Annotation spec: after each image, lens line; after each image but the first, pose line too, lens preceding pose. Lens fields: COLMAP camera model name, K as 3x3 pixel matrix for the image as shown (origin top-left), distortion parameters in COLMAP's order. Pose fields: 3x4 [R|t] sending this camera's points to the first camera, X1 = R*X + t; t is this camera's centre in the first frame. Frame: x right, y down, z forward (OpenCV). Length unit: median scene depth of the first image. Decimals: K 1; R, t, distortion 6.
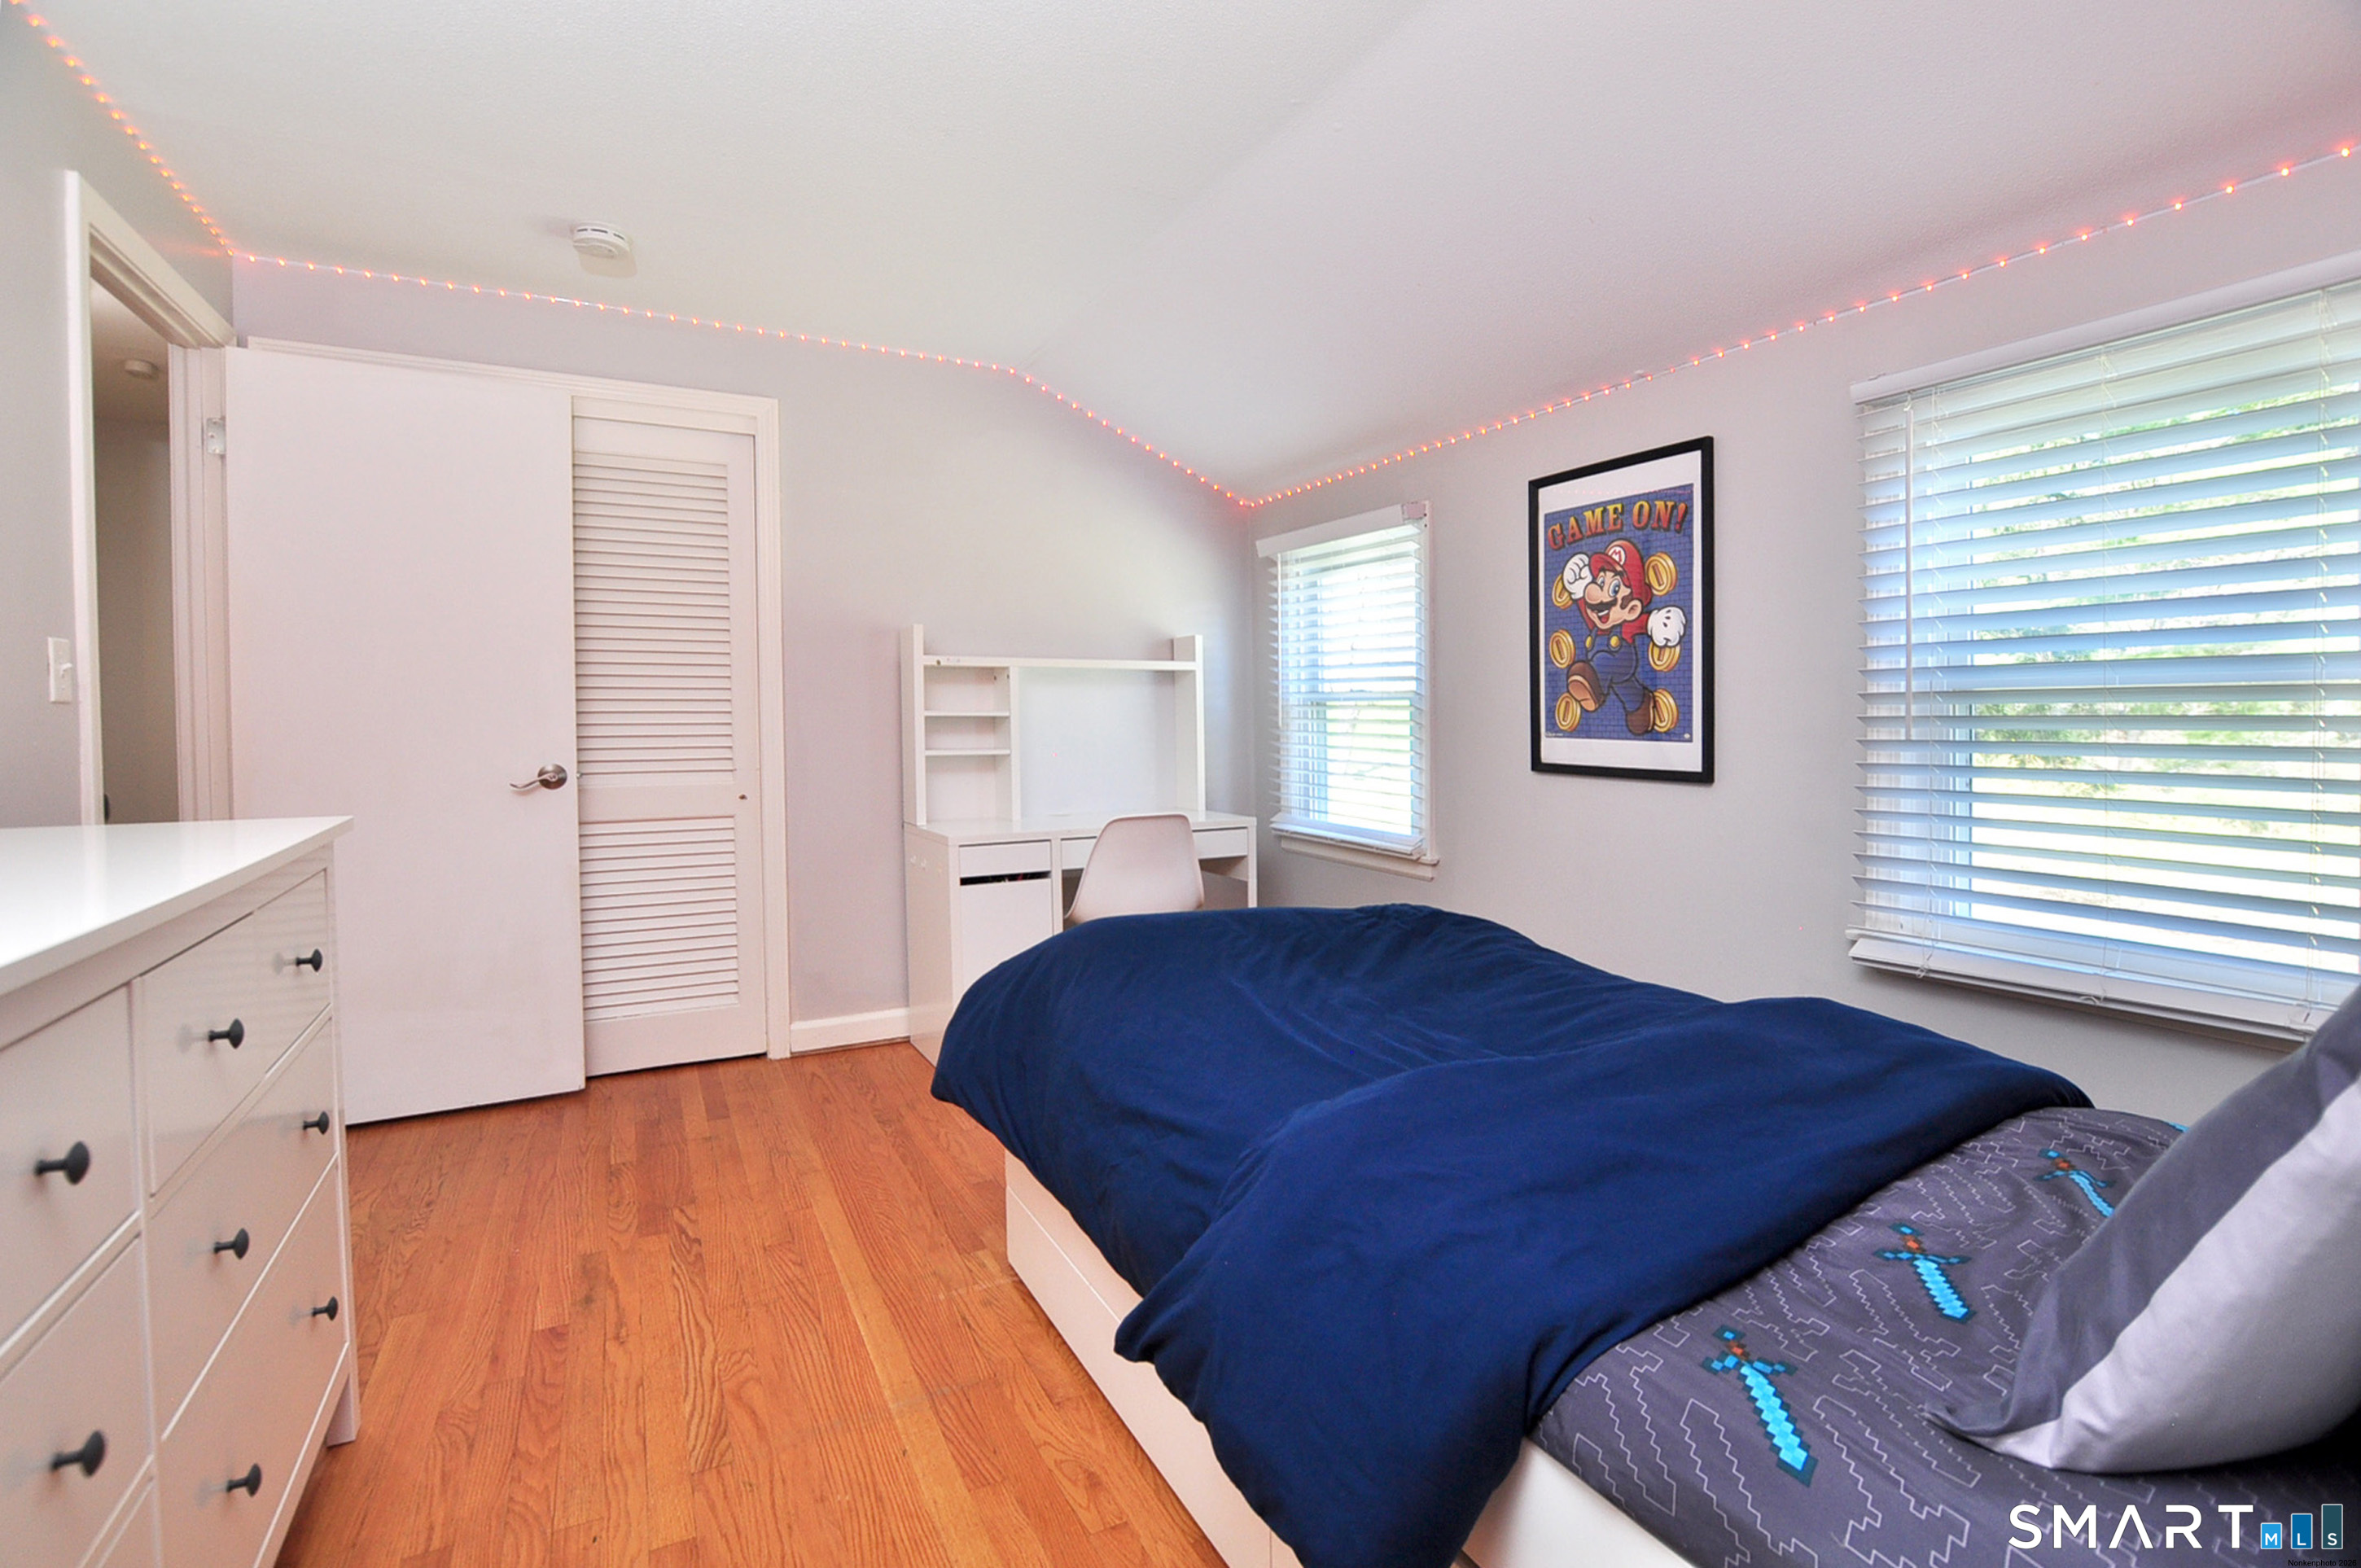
lens RADIAL K [[1047.1, 0, 1183.1], [0, 1047.1, 711.2], [0, 0, 1]] dist [-0.030866, 0.000597]
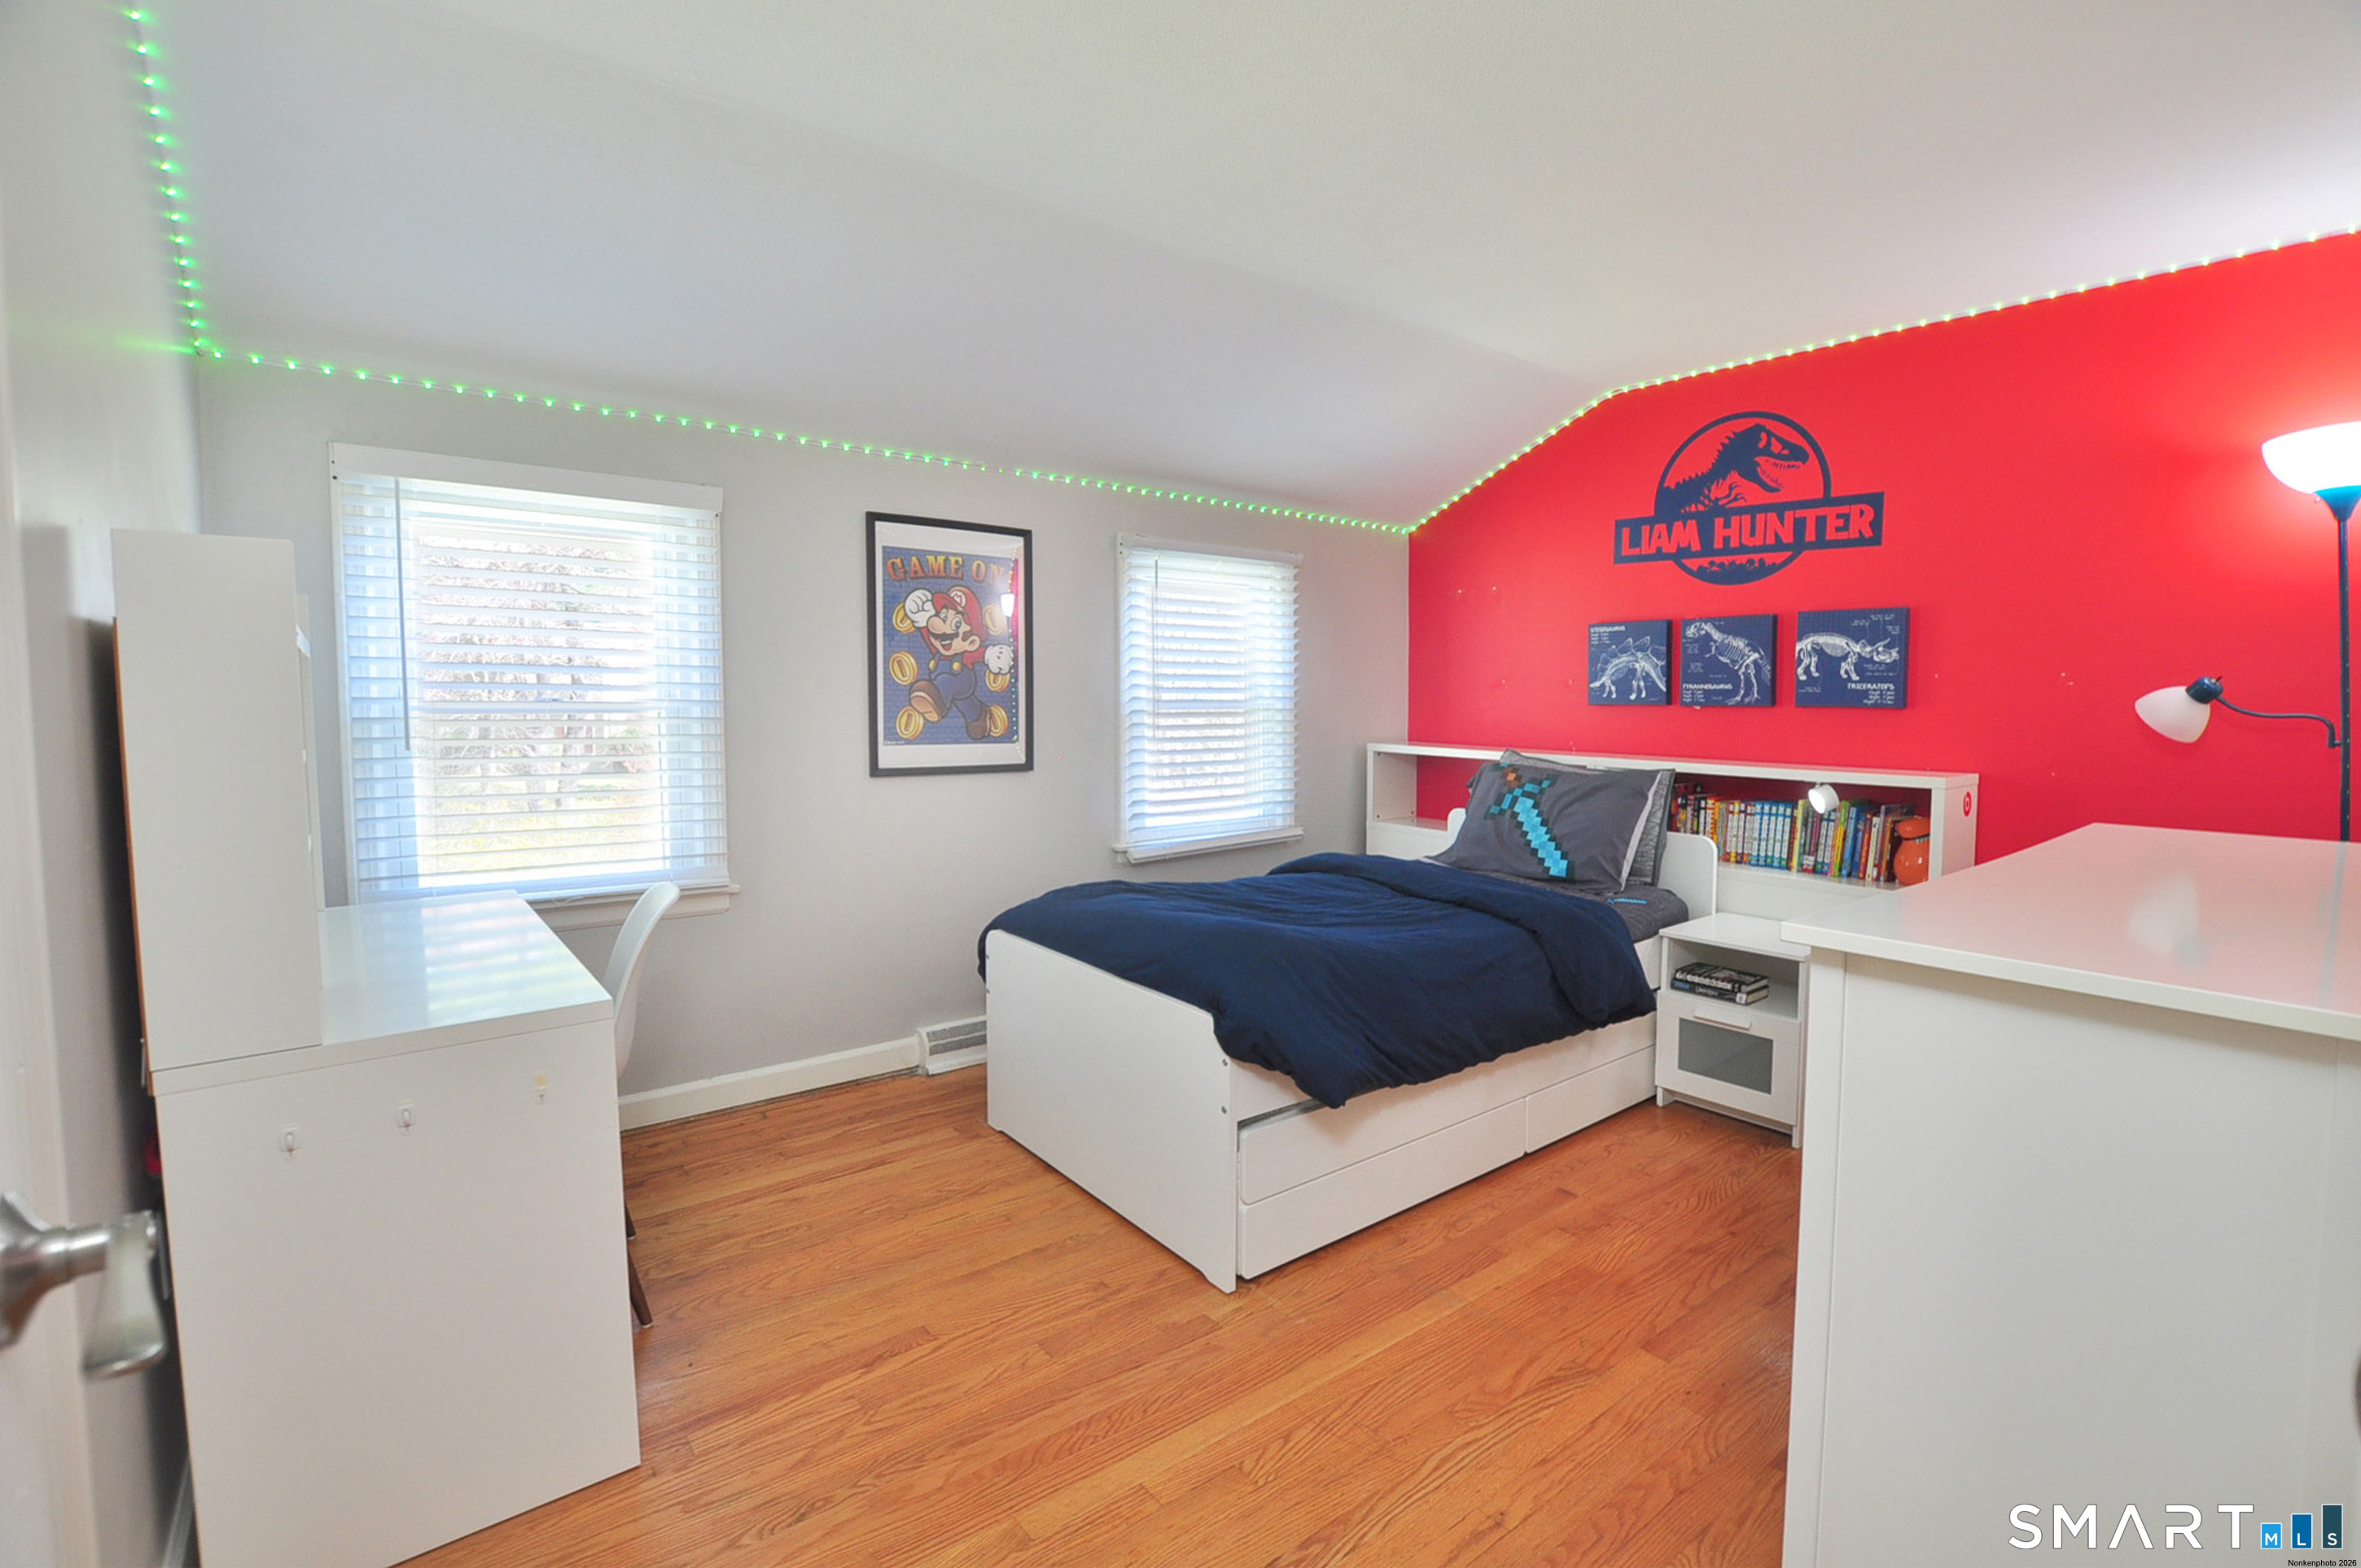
lens RADIAL K [[1047.1, 0, 1195.1], [0, 1047.1, 700.4], [0, 0, 1]] dist [-0.030866, 0.000597]
pose [[-0.163130, -0.013655, 0.986510, -0.875798], [-0.009536, 0.999879, 0.012263, -0.043525], [-0.986559, -0.007407, -0.163240, 0.916220]]
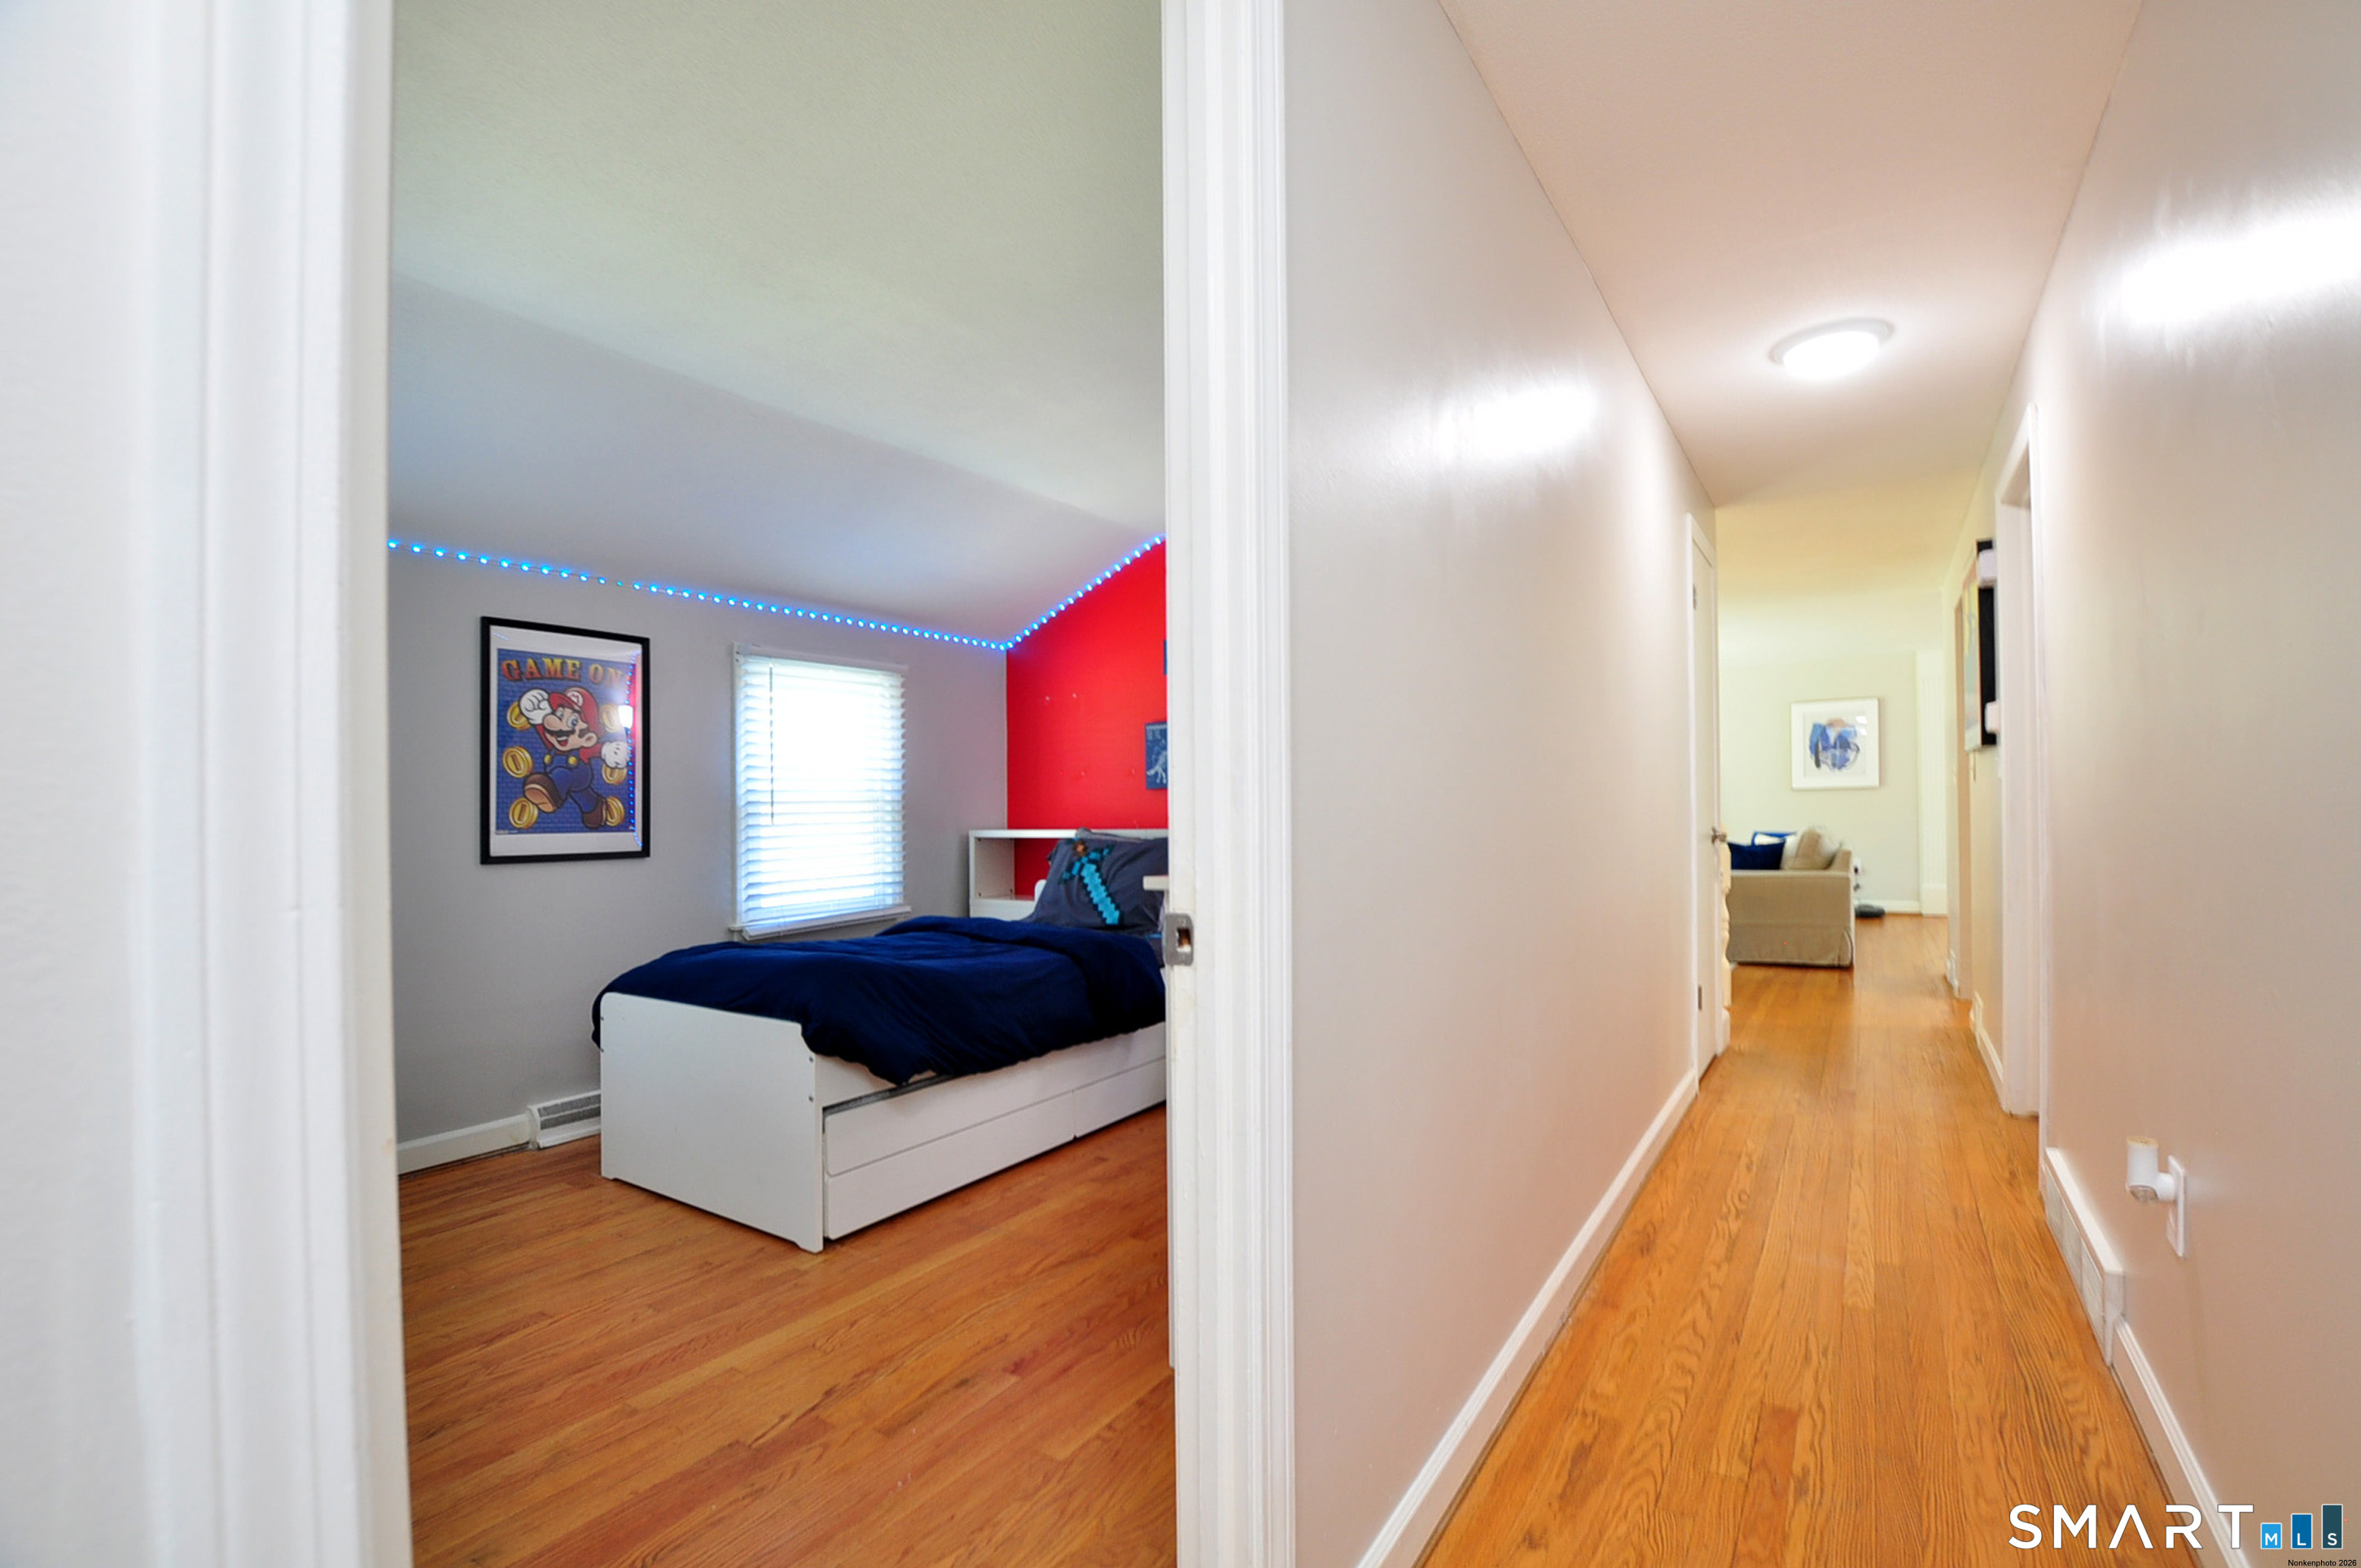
lens RADIAL K [[1047.1, 0, 1174.8], [0, 1047.1, 746.2], [0, 0, 1]] dist [-0.030866, 0.000597]
pose [[-0.452383, 0.058608, 0.889896, -1.143932], [0.014276, 0.998186, -0.058483, 0.004875], [-0.891709, -0.013753, -0.452400, 0.905549]]
